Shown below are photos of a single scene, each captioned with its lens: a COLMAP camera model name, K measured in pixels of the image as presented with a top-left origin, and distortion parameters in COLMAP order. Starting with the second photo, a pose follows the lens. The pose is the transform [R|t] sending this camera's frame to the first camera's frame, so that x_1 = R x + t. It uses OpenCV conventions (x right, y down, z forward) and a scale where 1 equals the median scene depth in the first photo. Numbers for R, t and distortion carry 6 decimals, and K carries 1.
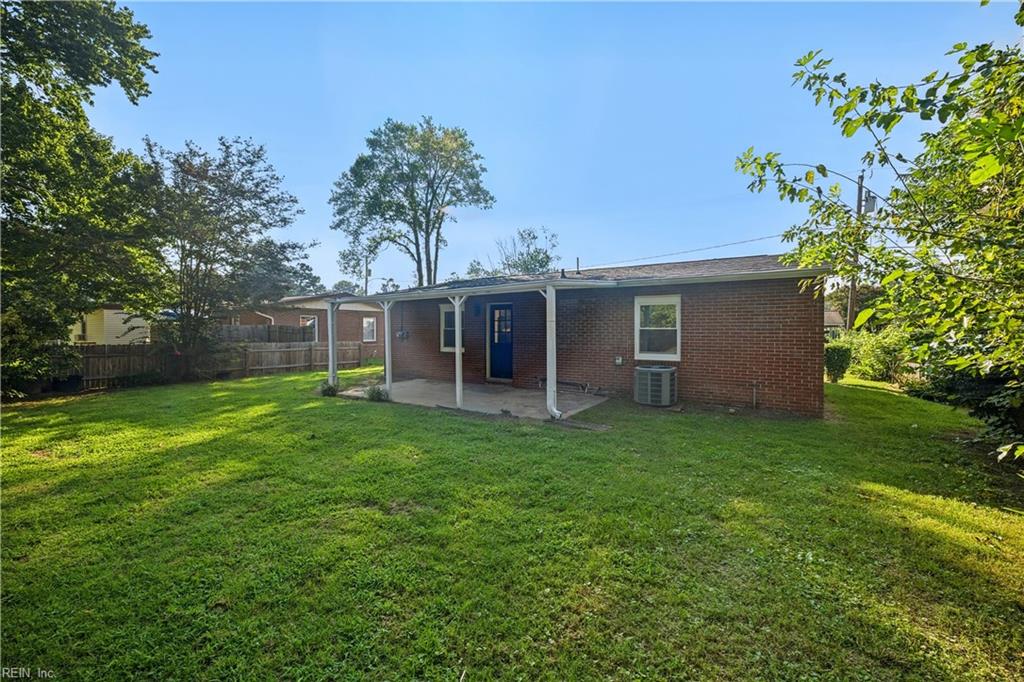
lens RADIAL K [[409.8, 0, 509.6], [0, 409.8, 339.1], [0, 0, 1]] dist [0.000437, 0.000159]
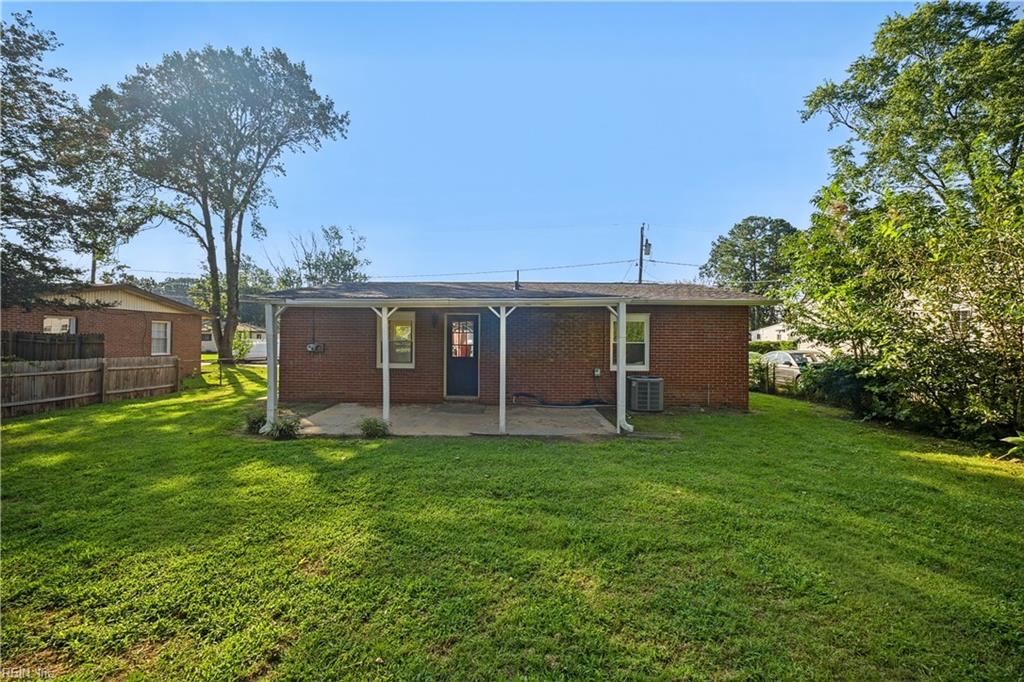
lens RADIAL K [[409.8, 0, 506.8], [0, 409.8, 339.8], [0, 0, 1]] dist [0.000437, 0.000159]
pose [[0.851019, 0.005760, 0.525103, -0.275865], [0.004826, 0.999812, -0.018790, -0.007509], [-0.525113, 0.018525, 0.850831, 0.117439]]
